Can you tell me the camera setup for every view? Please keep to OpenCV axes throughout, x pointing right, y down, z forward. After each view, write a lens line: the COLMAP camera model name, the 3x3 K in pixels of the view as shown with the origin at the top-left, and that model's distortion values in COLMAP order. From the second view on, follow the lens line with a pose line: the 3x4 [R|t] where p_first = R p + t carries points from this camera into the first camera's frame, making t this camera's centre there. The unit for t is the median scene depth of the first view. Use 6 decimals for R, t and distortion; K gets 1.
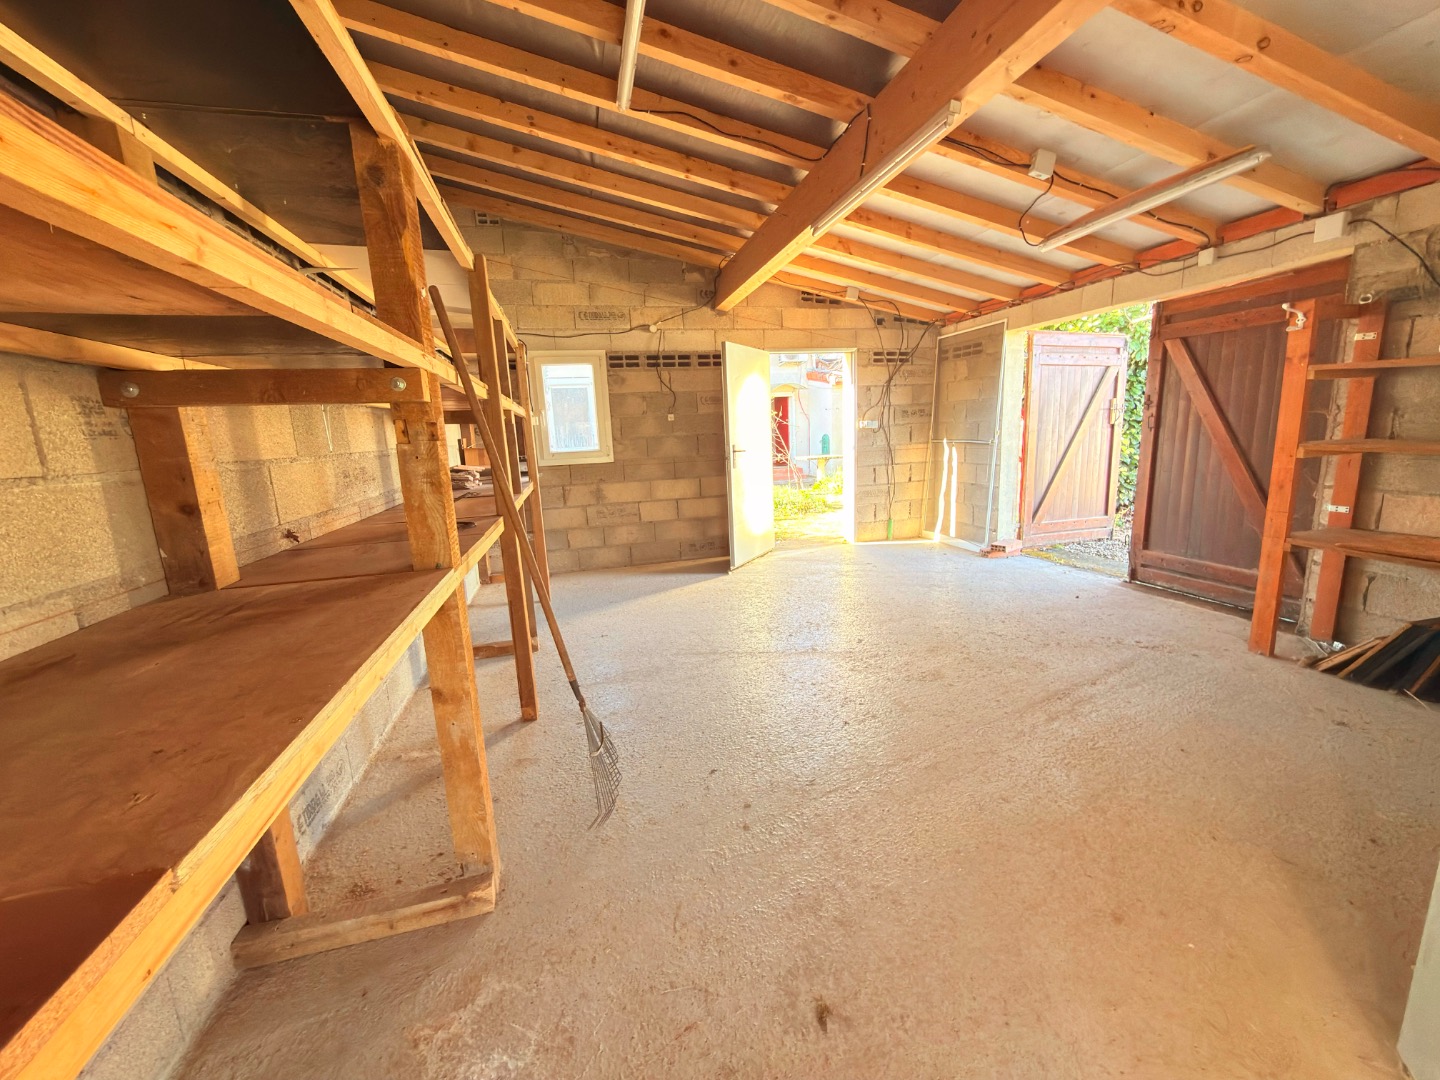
lens RADIAL K [[575.5, 0, 720.0], [0, 575.5, 540.0], [0, 0, 1]] dist [0.000509, -0.000010]
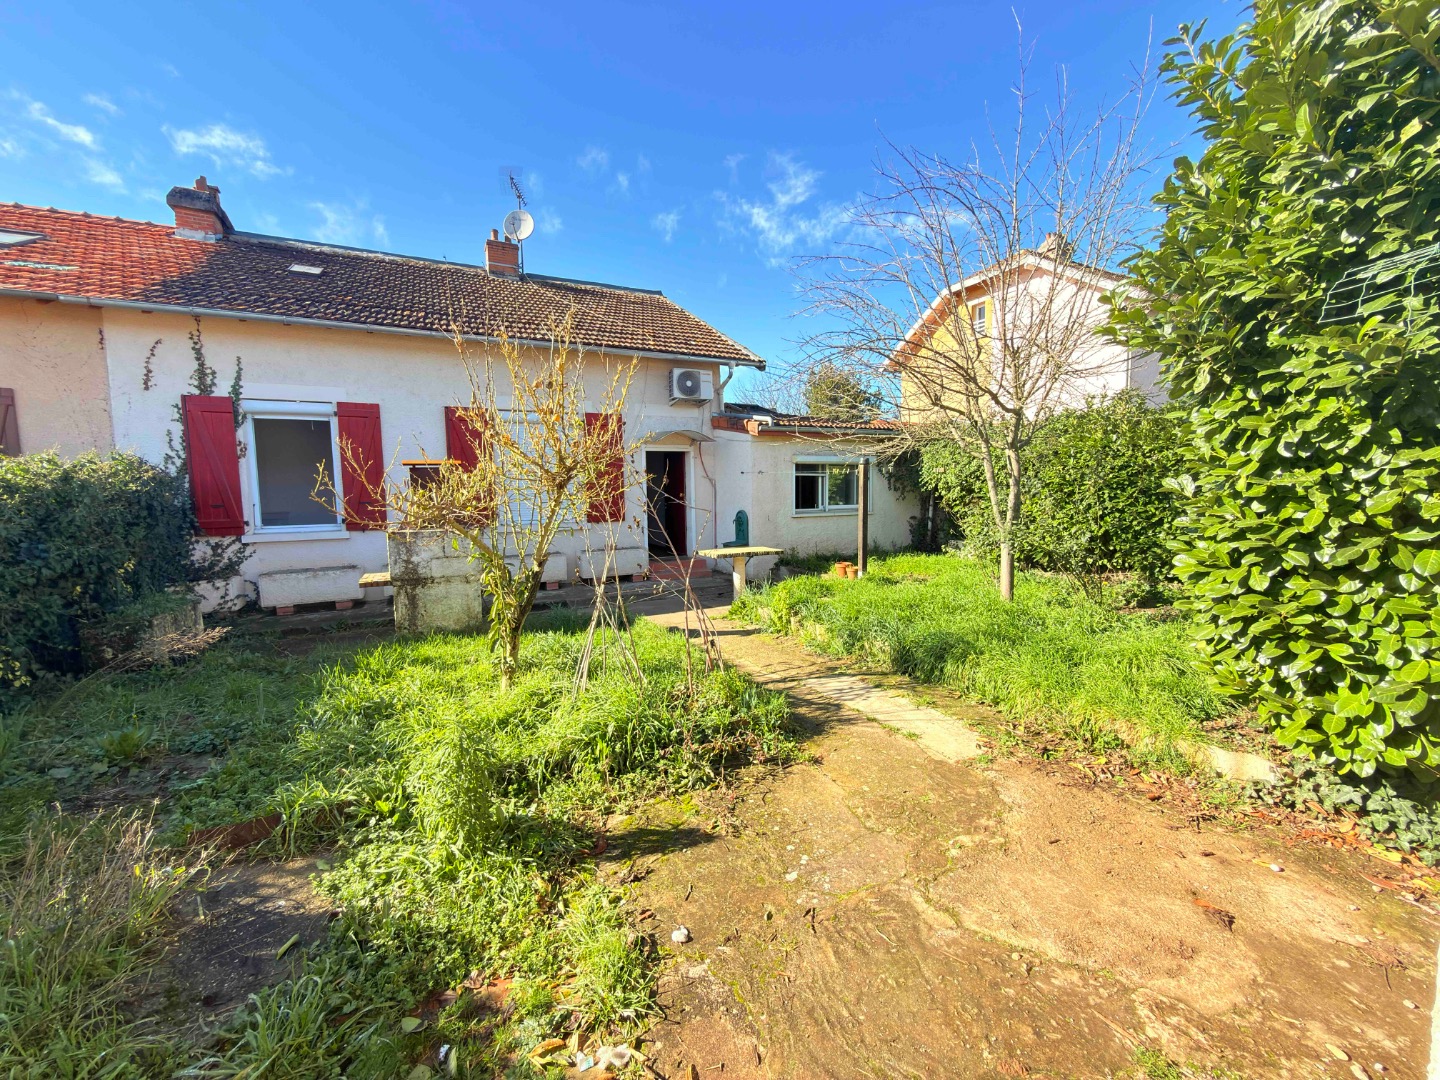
lens RADIAL K [[575.5, 0, 720.0], [0, 575.5, 540.0], [0, 0, 1]] dist [0.000509, -0.000010]
pose [[0.983398, 0.013669, 0.180944, 0.044126], [0.005702, 0.994339, -0.106105, -0.084870], [-0.181370, 0.105375, 0.977753, 0.383218]]
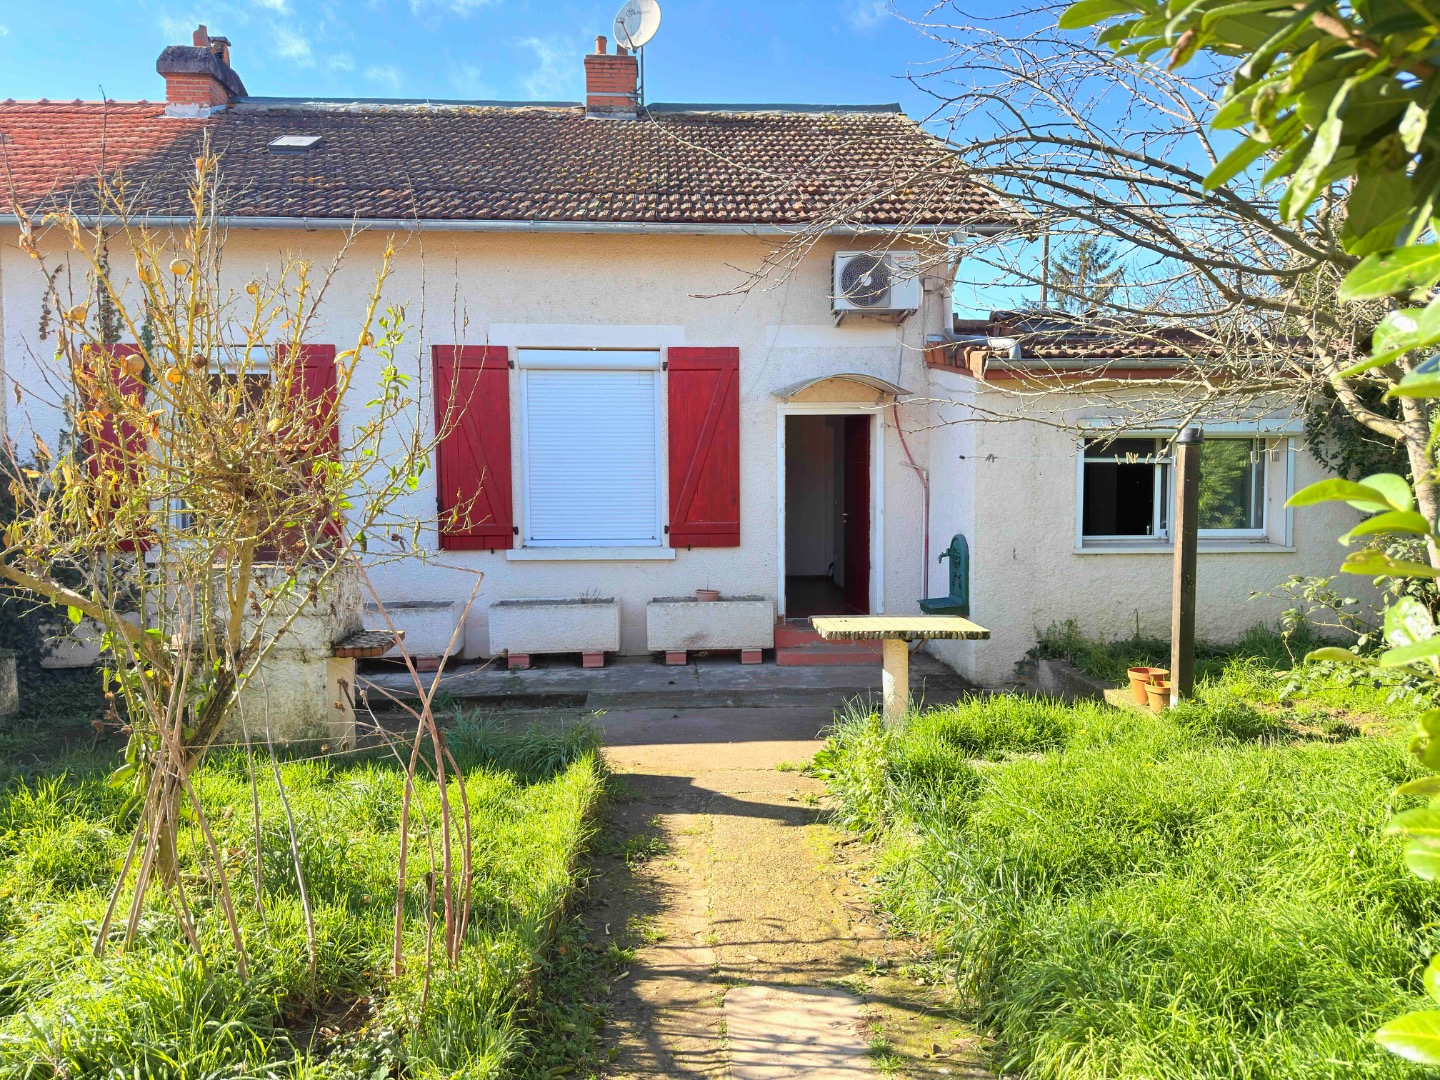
lens RADIAL K [[1005.1, 0, 720.0], [0, 1005.1, 540.0], [0, 0, 1]] dist [0.047371, -0.054170]
pose [[0.973227, 0.055342, -0.223082, 0.187404], [-0.081080, 0.990849, -0.107914, -0.116391], [0.215069, 0.123112, 0.968808, 0.455563]]
